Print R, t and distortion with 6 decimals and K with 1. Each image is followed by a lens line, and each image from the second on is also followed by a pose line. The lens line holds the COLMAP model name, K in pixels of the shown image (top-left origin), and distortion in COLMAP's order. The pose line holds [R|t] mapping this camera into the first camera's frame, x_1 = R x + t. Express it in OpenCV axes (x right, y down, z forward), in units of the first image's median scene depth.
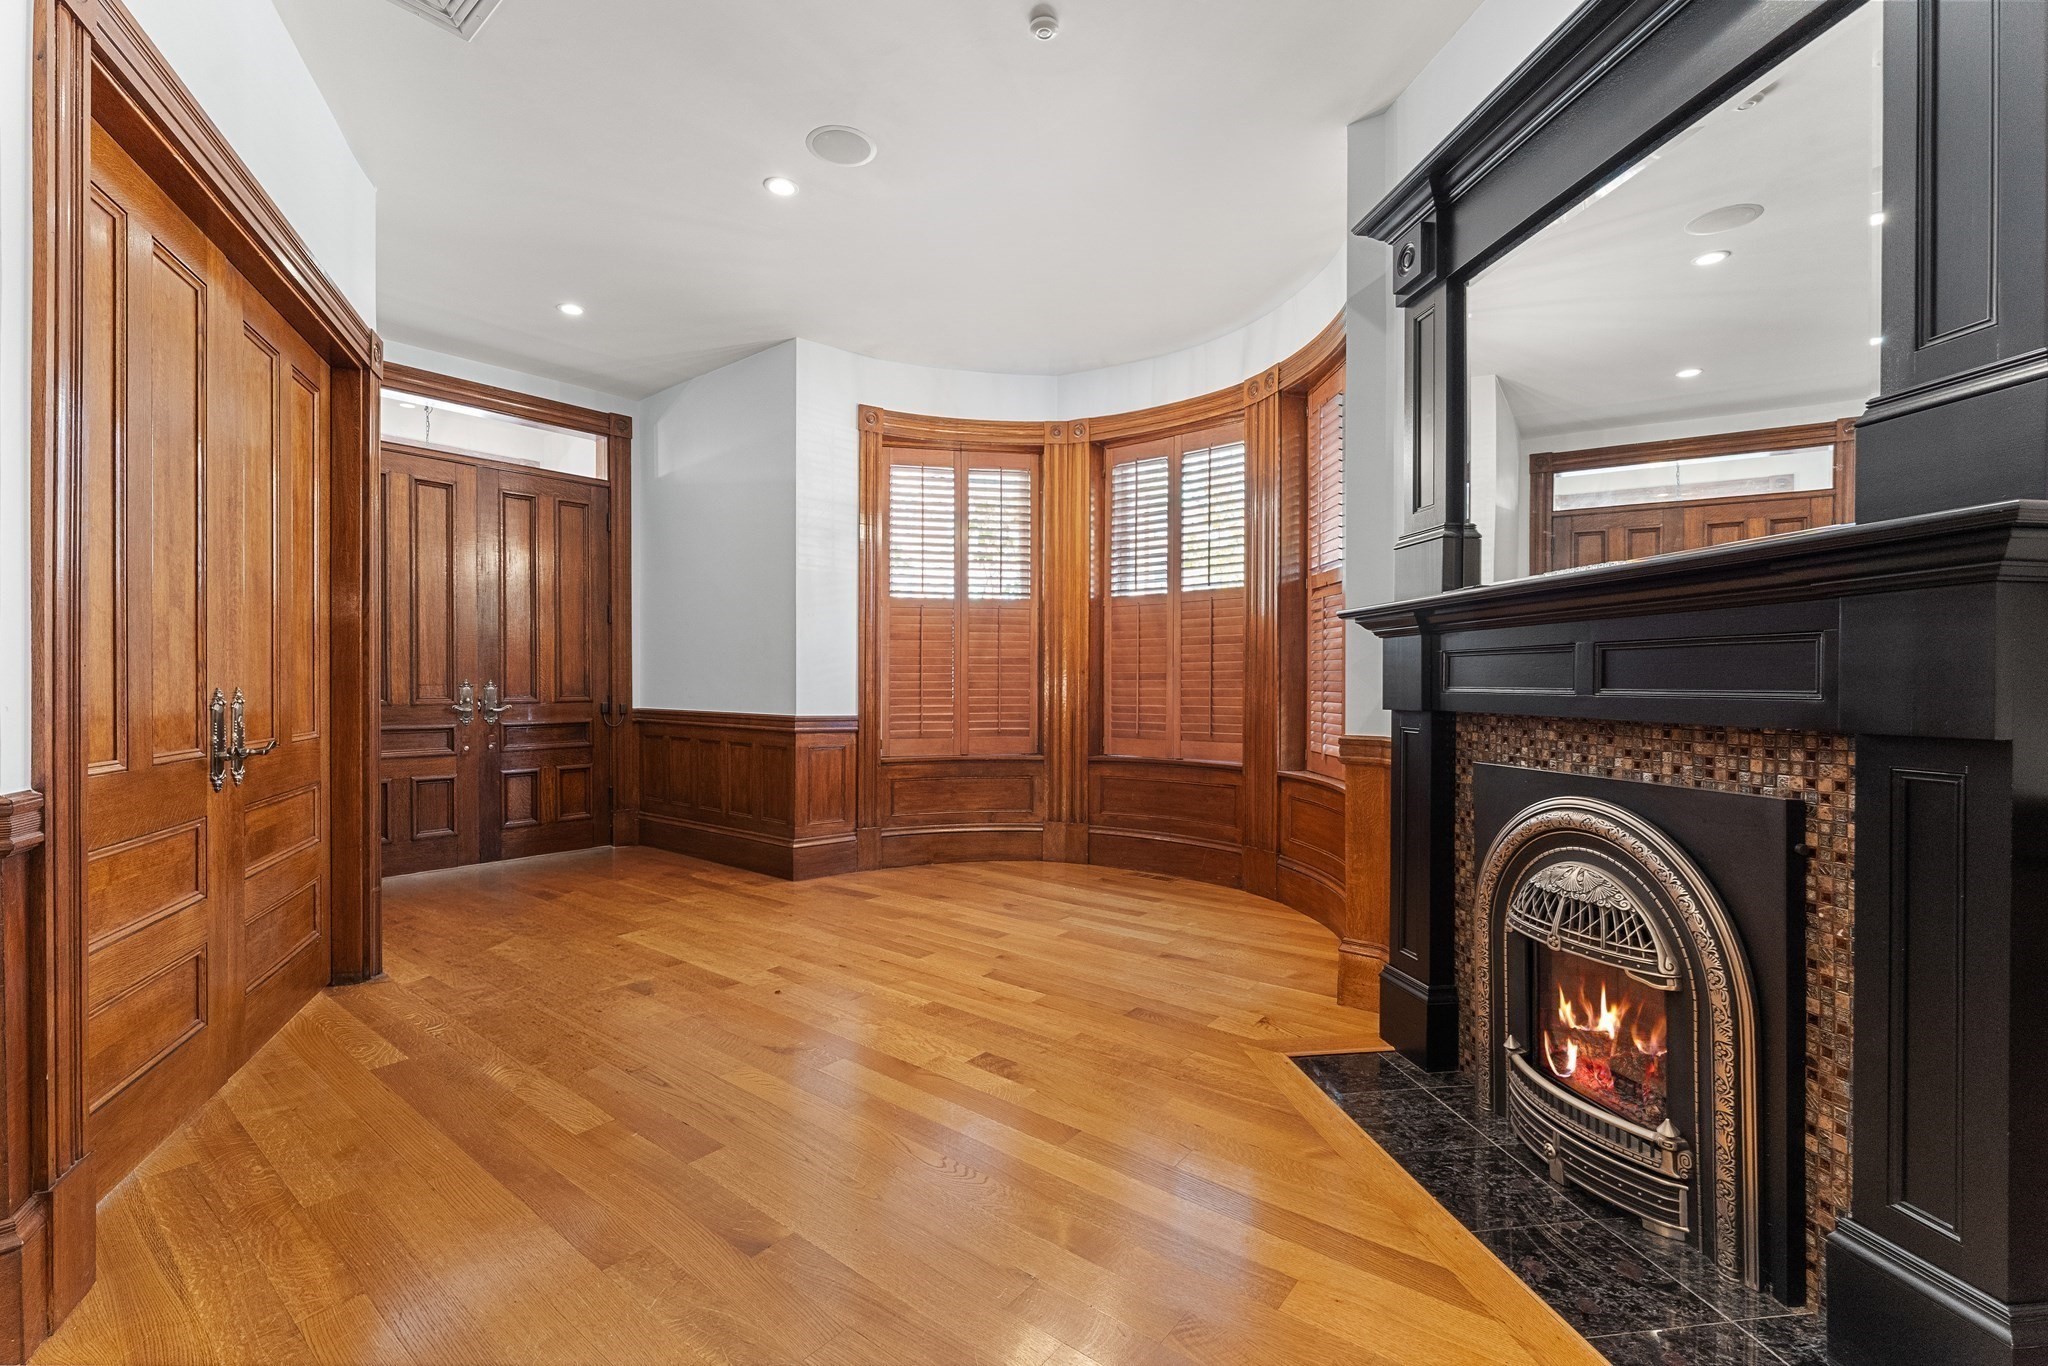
lens RADIAL K [[875.8, 0, 1019.1], [0, 875.8, 684.2], [0, 0, 1]] dist [0.012536, -0.000209]
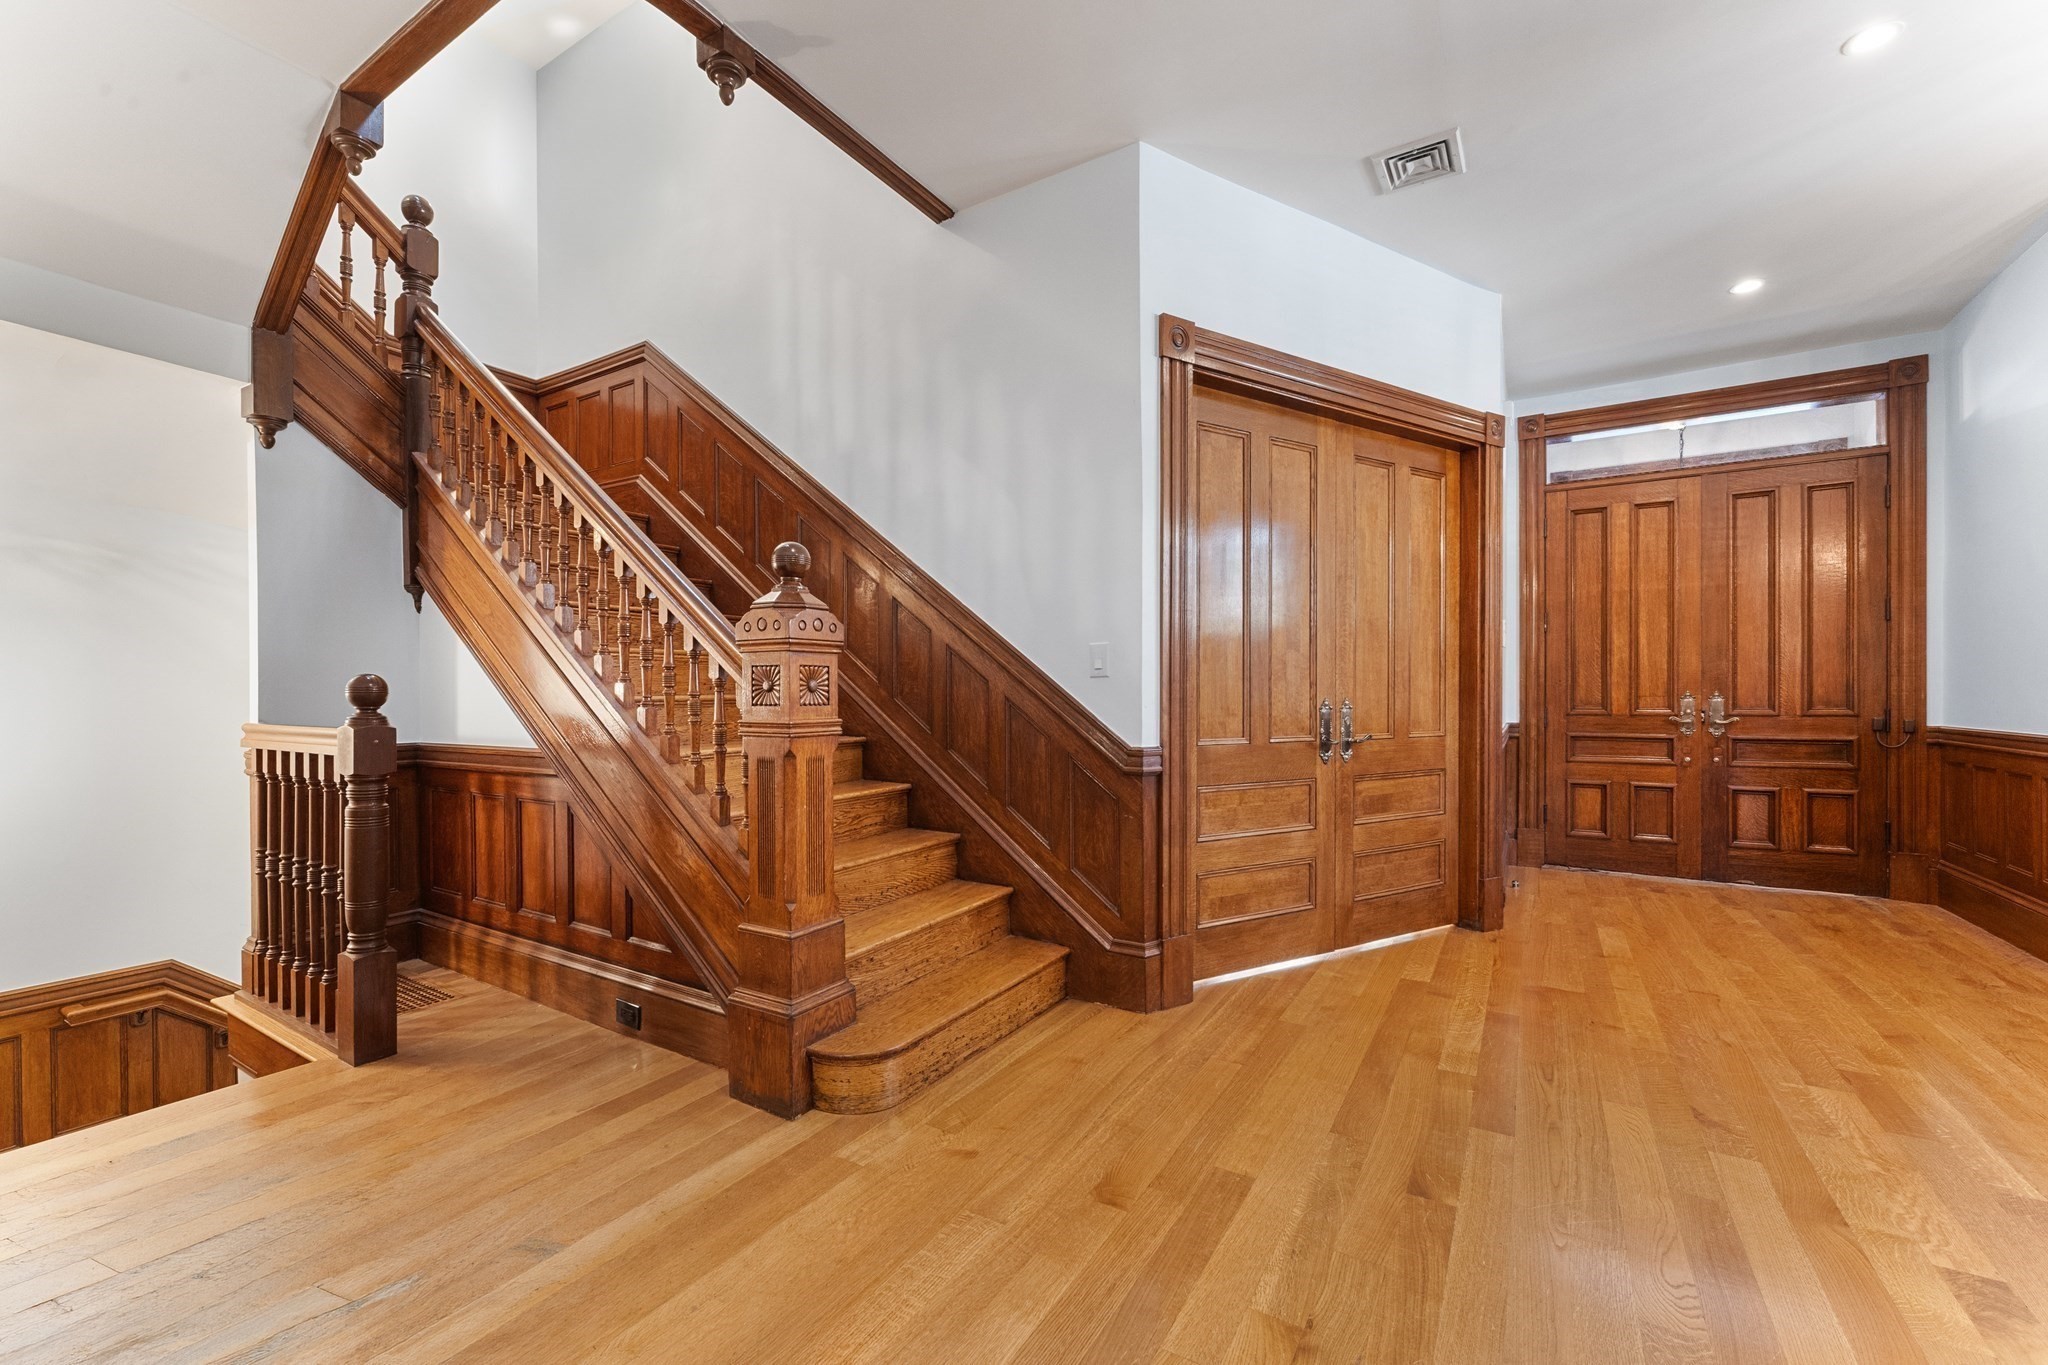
lens RADIAL K [[848.3, 0, 1017.6], [0, 848.3, 681.9], [0, 0, 1]] dist [0.003073, 0.000471]
pose [[0.145132, -0.018391, -0.989241, 0.218999], [0.001701, 0.999830, -0.018338, 0.000876], [0.989411, 0.000979, 0.145138, 0.100610]]
